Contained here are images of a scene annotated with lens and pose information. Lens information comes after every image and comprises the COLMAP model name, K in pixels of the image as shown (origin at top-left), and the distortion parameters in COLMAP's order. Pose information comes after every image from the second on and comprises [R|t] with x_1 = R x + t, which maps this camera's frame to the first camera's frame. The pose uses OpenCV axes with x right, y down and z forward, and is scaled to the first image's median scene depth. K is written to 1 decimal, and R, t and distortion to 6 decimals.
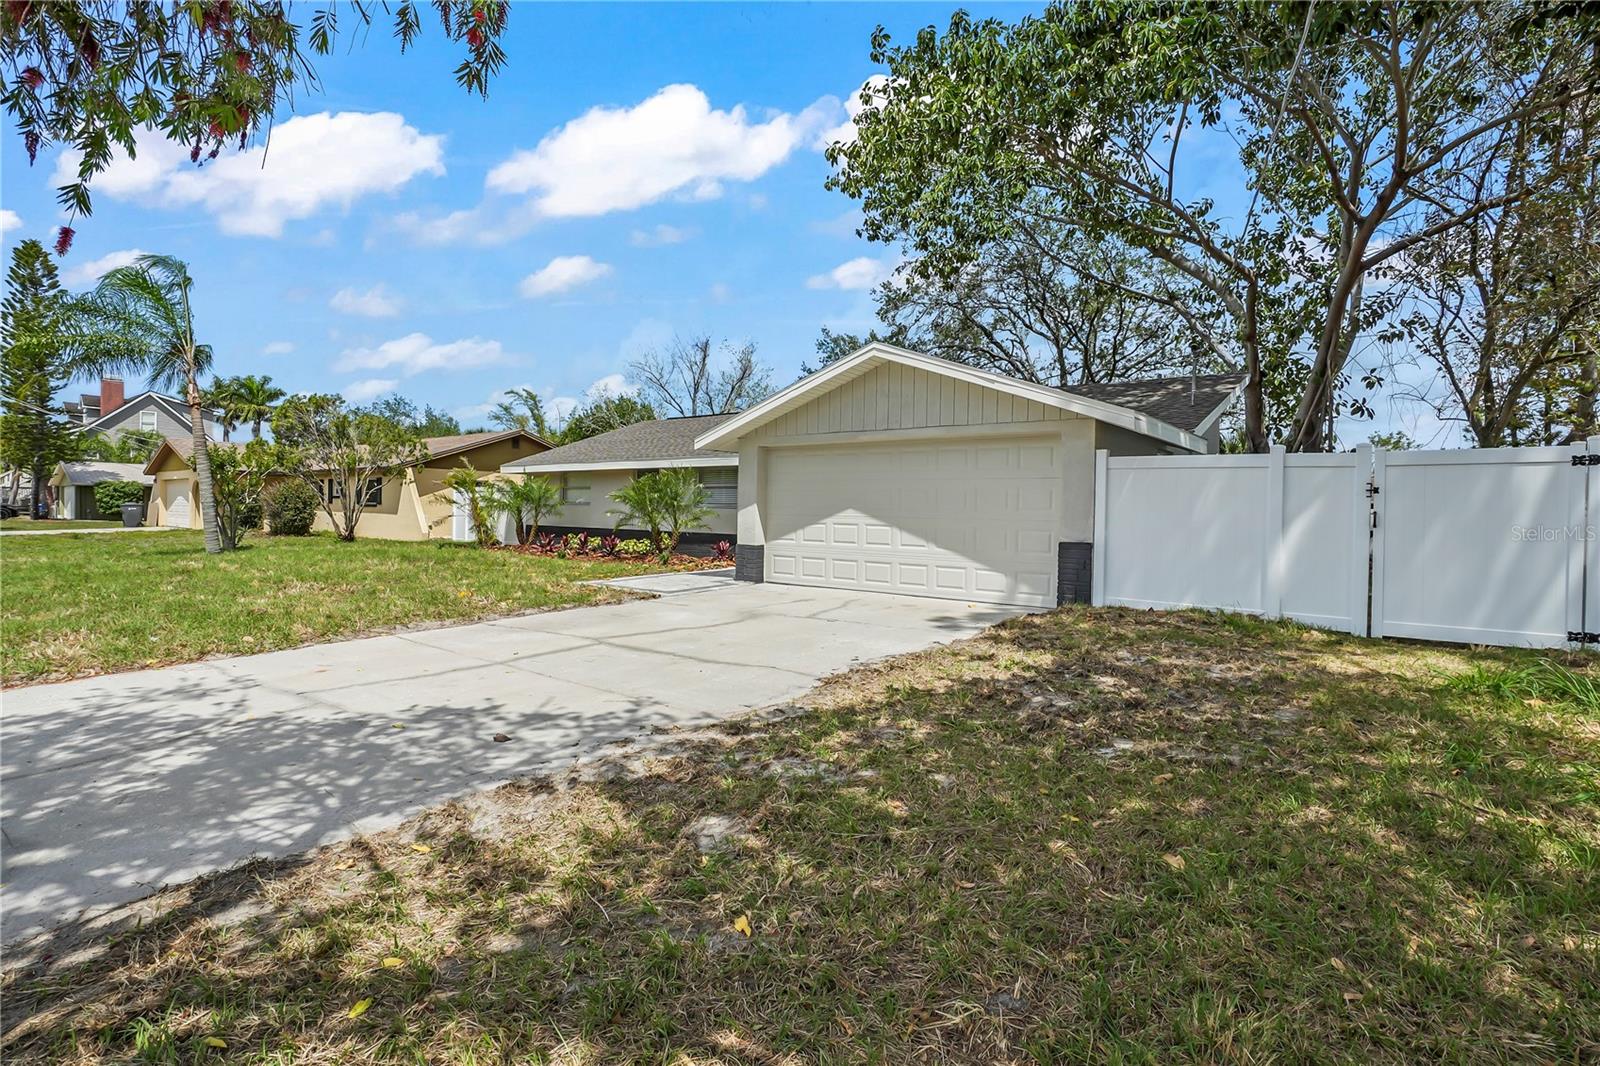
lens RADIAL K [[816.2, 0, 802.4], [0, 816.2, 499.5], [0, 0, 1]] dist [-0.002741, -0.000456]
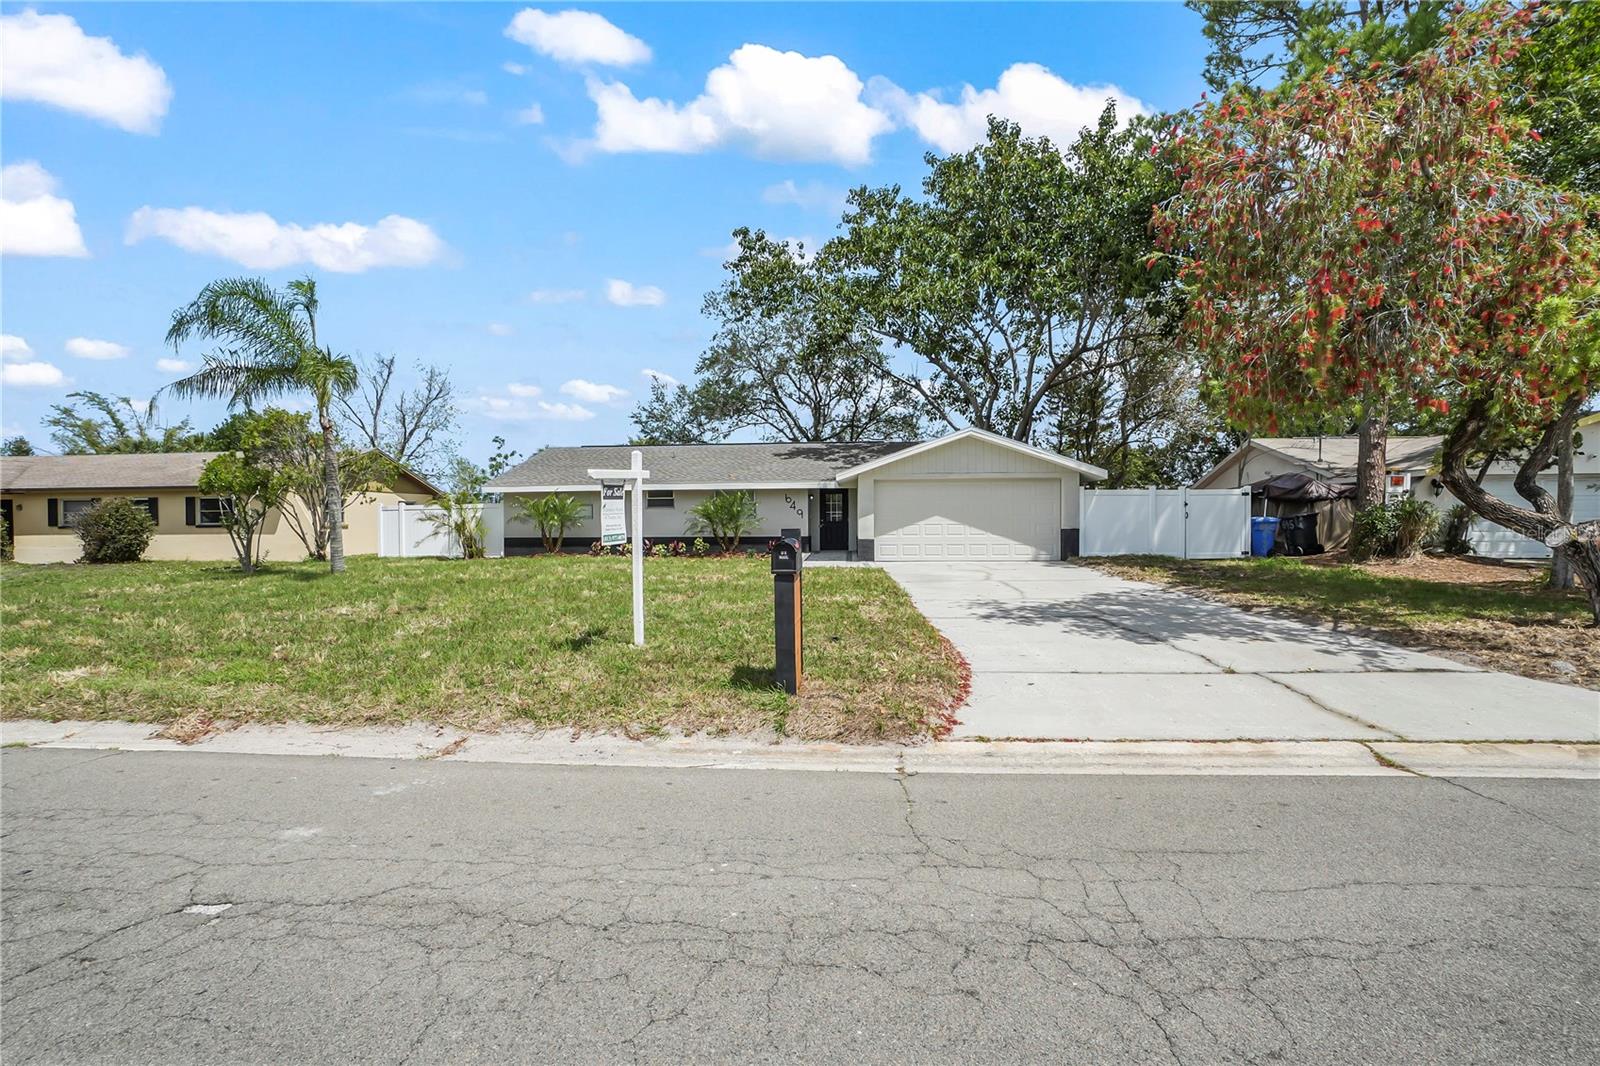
lens RADIAL K [[745.3, 0, 799.9], [0, 745.3, 523.9], [0, 0, 1]] dist [-0.059709, 0.020513]
pose [[0.825952, -0.020296, 0.563375, -1.033994], [0.012019, 0.999759, 0.018396, -0.003936], [-0.563612, -0.008423, 0.825997, -0.162228]]
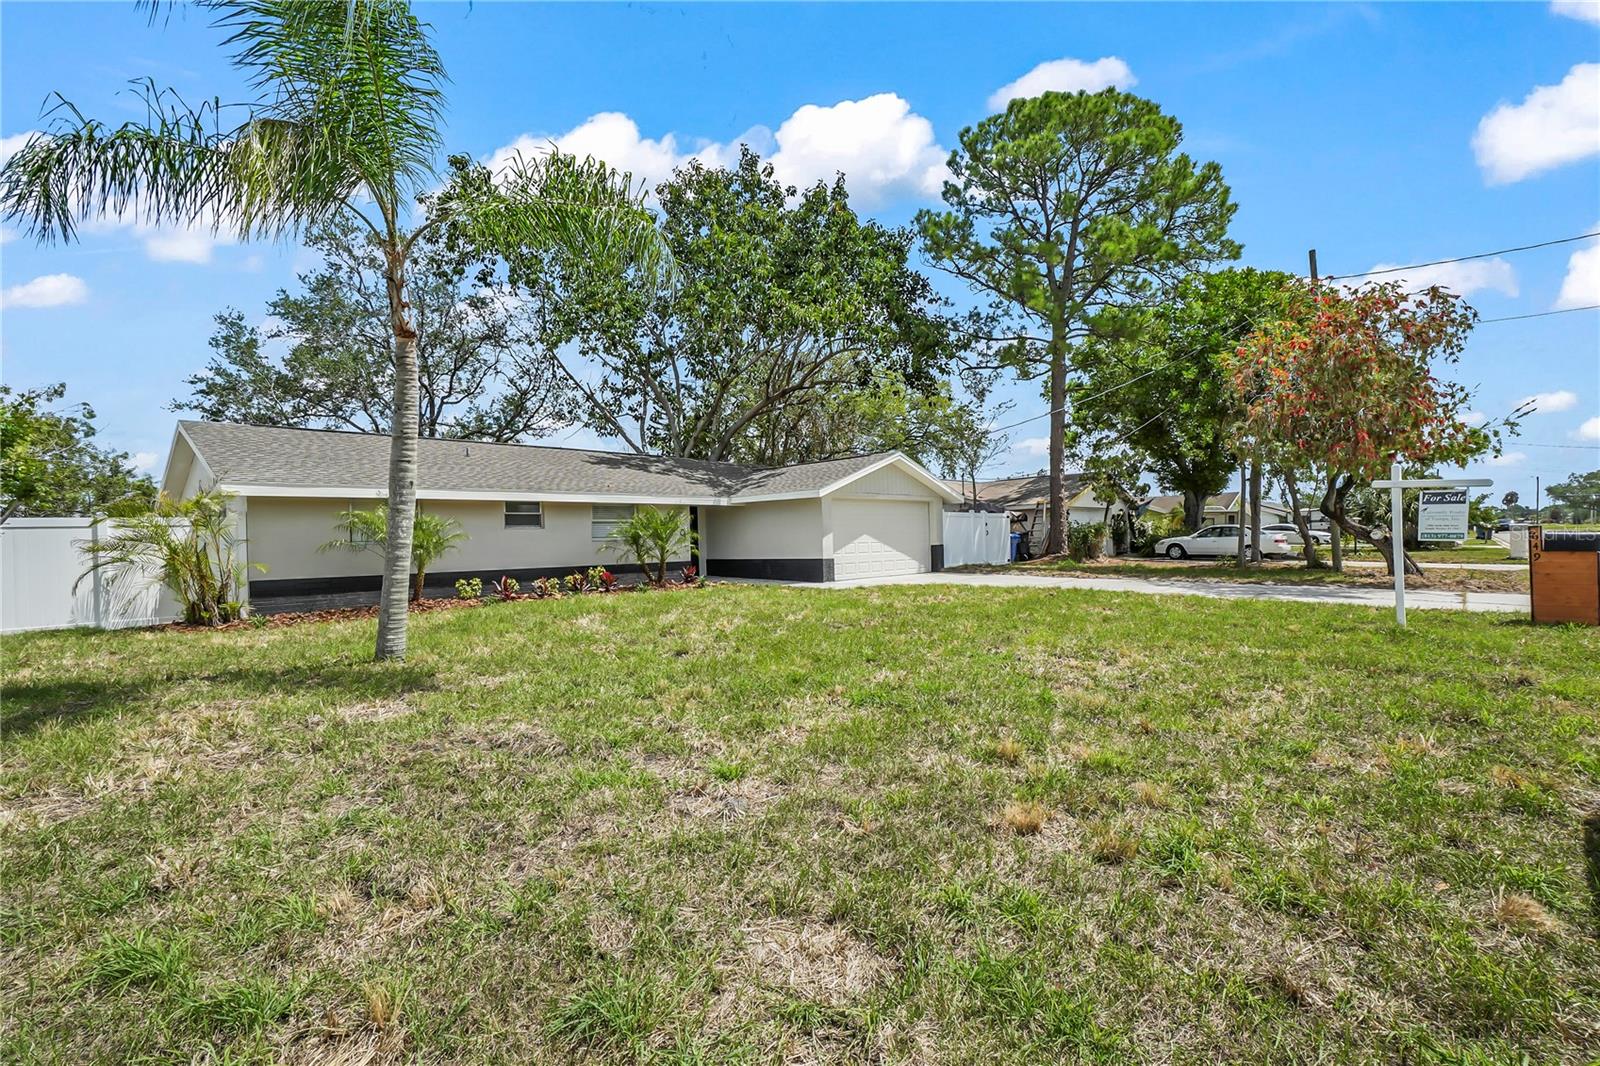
lens RADIAL K [[745.3, 0, 799.9], [0, 745.3, 523.9], [0, 0, 1]] dist [-0.059709, 0.020513]
pose [[0.062871, 0.005337, 0.998007, -1.507784], [0.017783, 0.999821, -0.006467, -0.002589], [-0.997863, 0.018154, 0.062765, 0.975084]]
